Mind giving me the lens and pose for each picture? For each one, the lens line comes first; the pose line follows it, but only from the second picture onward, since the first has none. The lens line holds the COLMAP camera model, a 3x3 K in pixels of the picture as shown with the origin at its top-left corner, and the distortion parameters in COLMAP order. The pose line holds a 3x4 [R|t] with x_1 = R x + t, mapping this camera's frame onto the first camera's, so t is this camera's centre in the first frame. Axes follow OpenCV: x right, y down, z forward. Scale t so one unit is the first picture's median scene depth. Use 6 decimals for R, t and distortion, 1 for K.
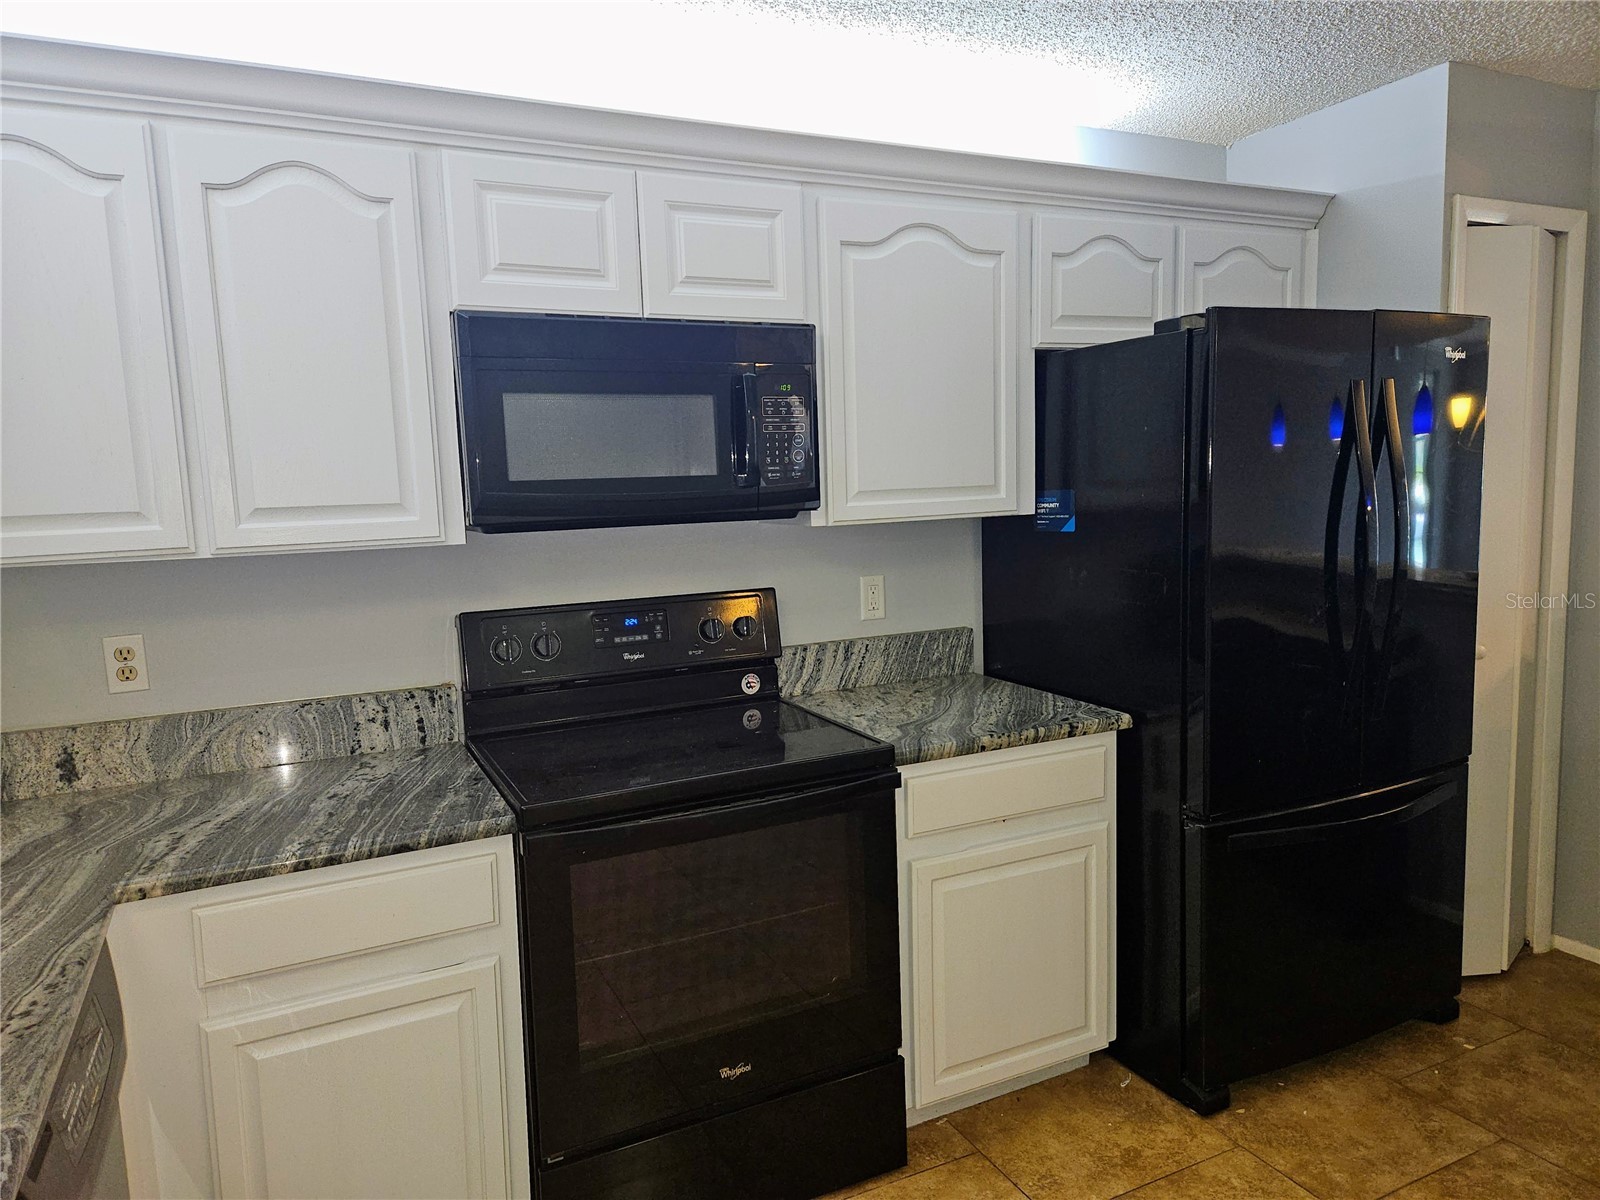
lens RADIAL K [[1074.6, 0, 800.0], [0, 1074.6, 600.0], [0, 0, 1]] dist [0.065959, -0.067778]
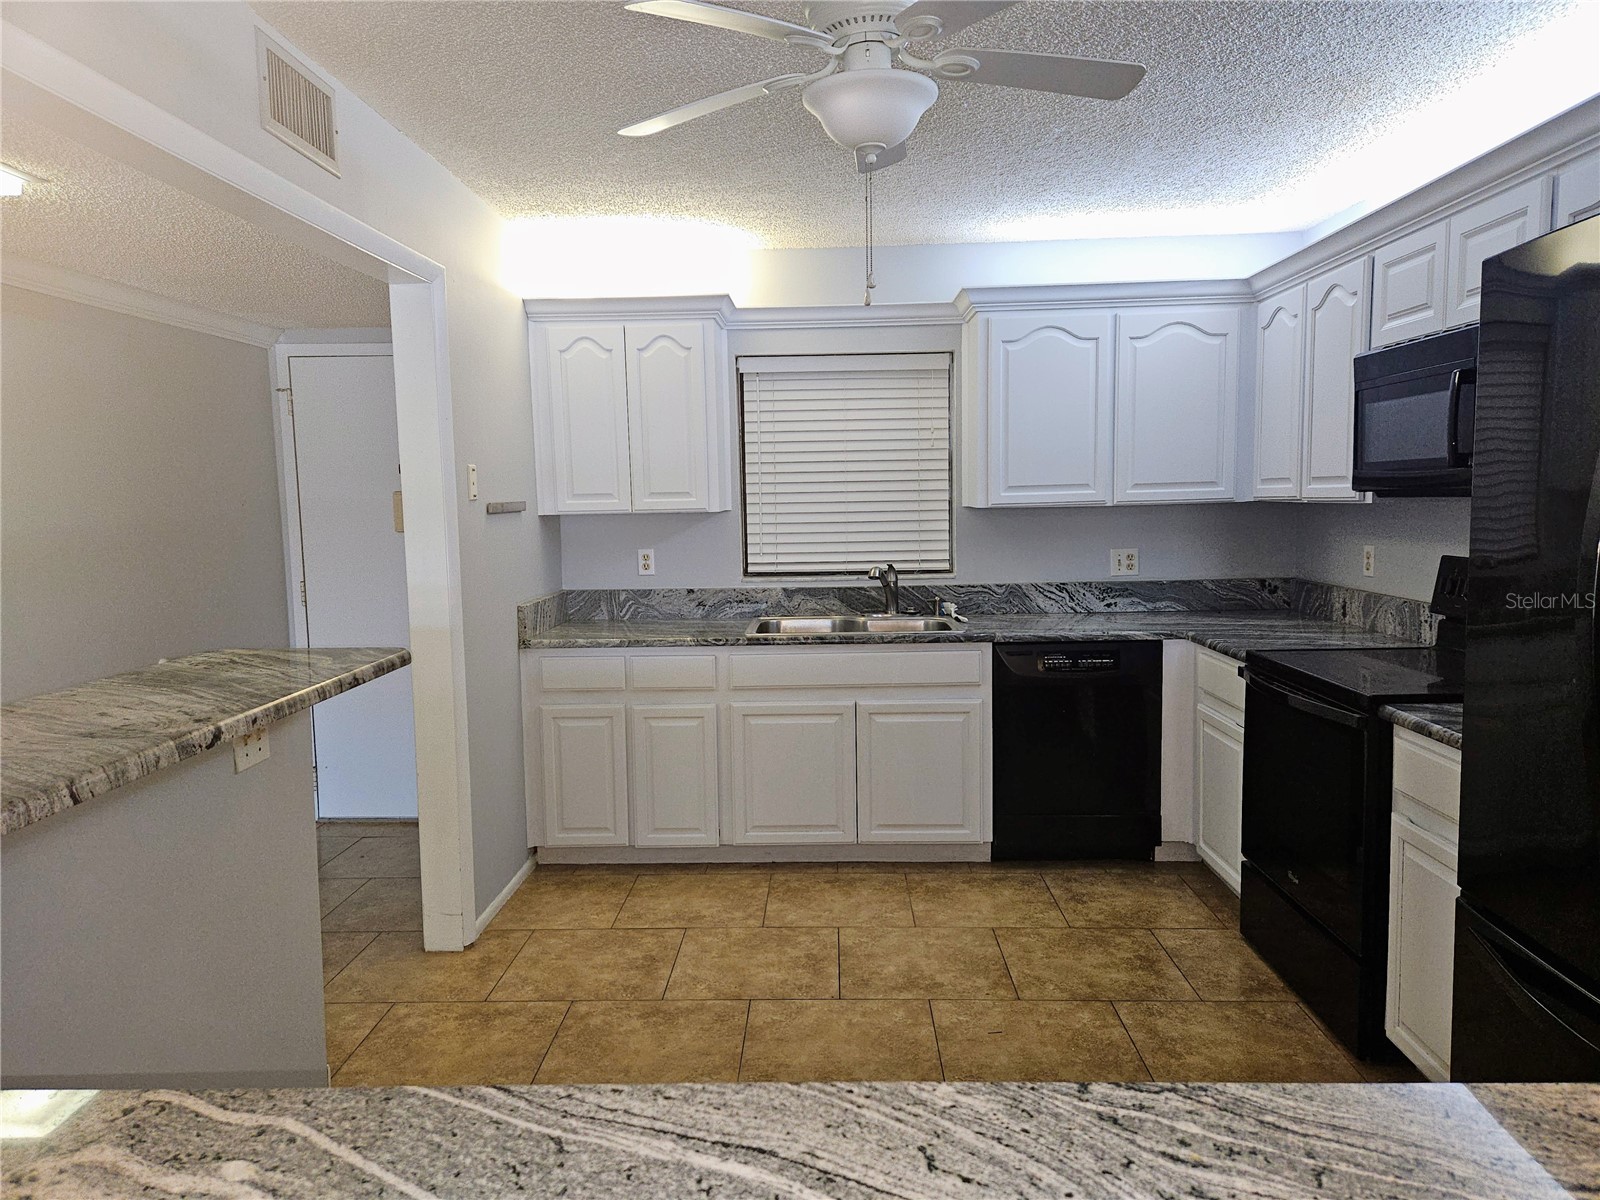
lens RADIAL K [[1060.9, 0, 805.5], [0, 1060.9, 608.0], [0, 0, 1]] dist [0.077028, -0.066070]
pose [[-0.469714, 0.134622, -0.872494, 1.232360], [-0.066710, 0.980067, 0.187134, -0.121204], [0.880294, 0.146104, -0.451370, 0.877664]]
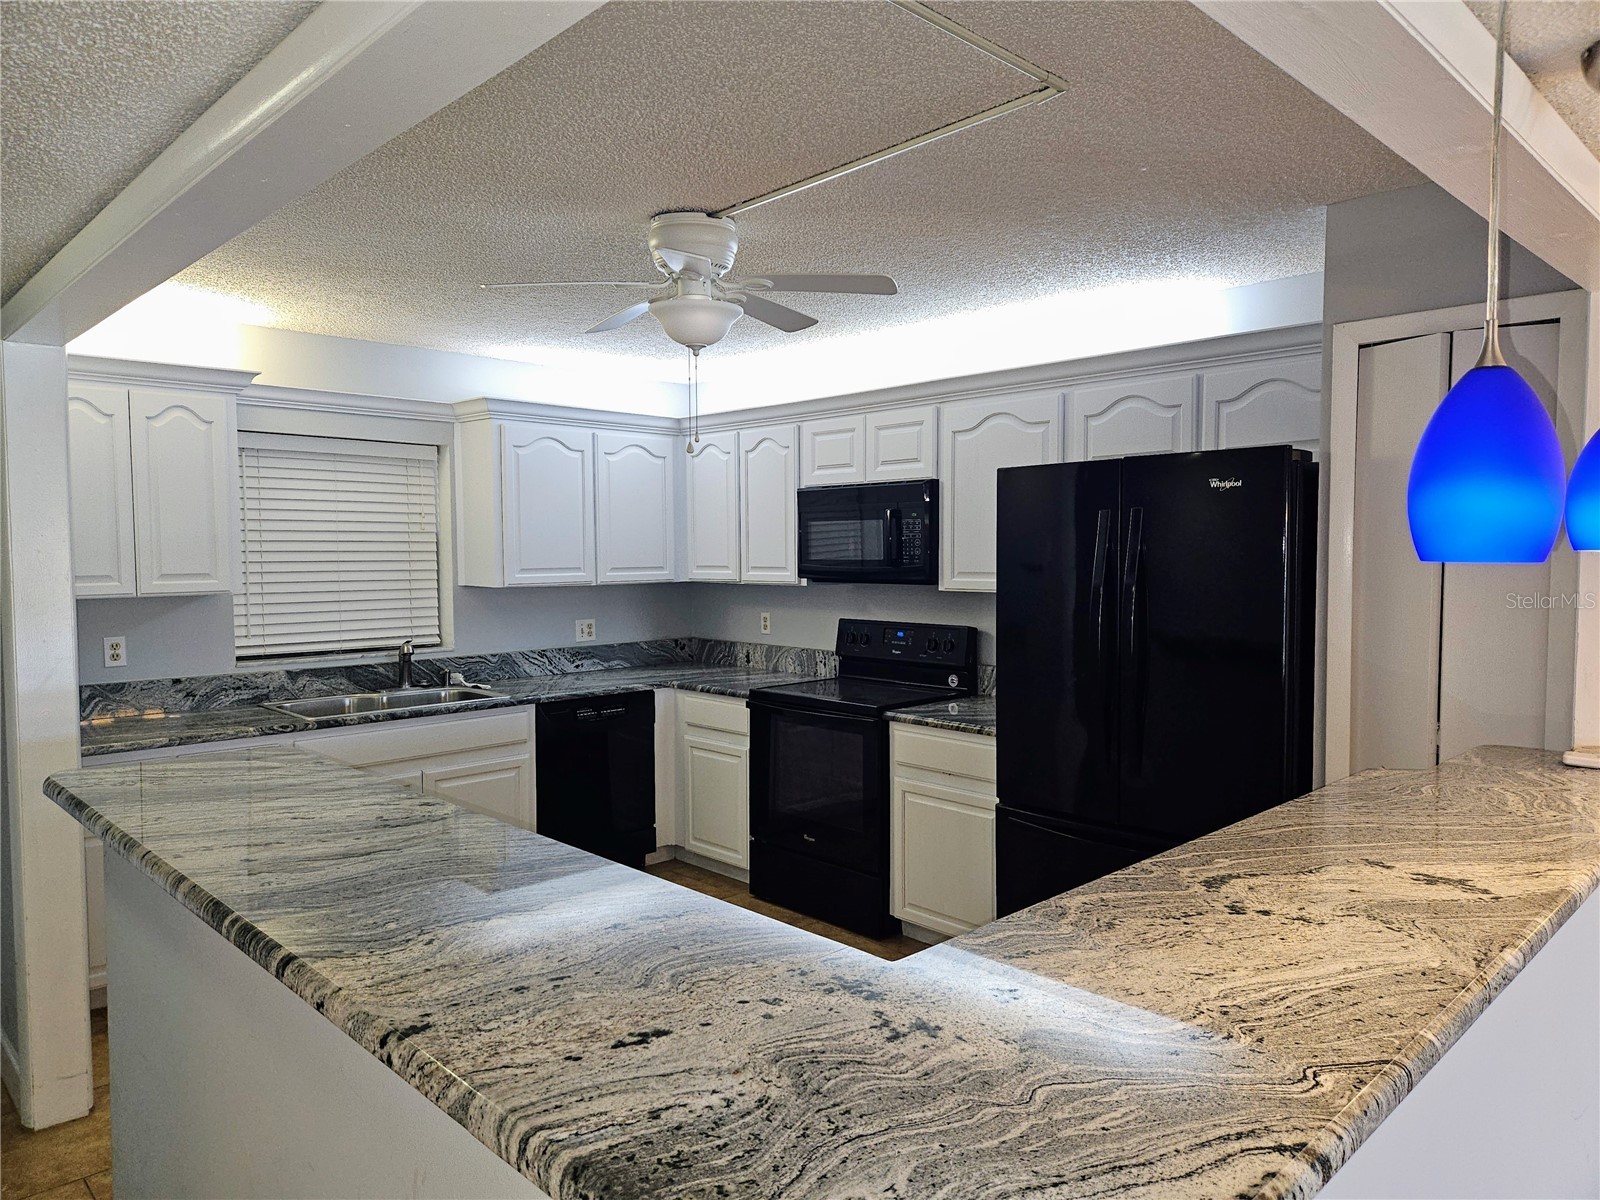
lens RADIAL K [[1060.9, 0, 805.5], [0, 1060.9, 608.0], [0, 0, 1]] dist [0.077028, -0.066070]
pose [[0.304803, 0.085851, -0.948538, 1.613143], [-0.115864, 0.991874, 0.052541, -0.108342], [0.945341, 0.093887, 0.312274, 0.254919]]
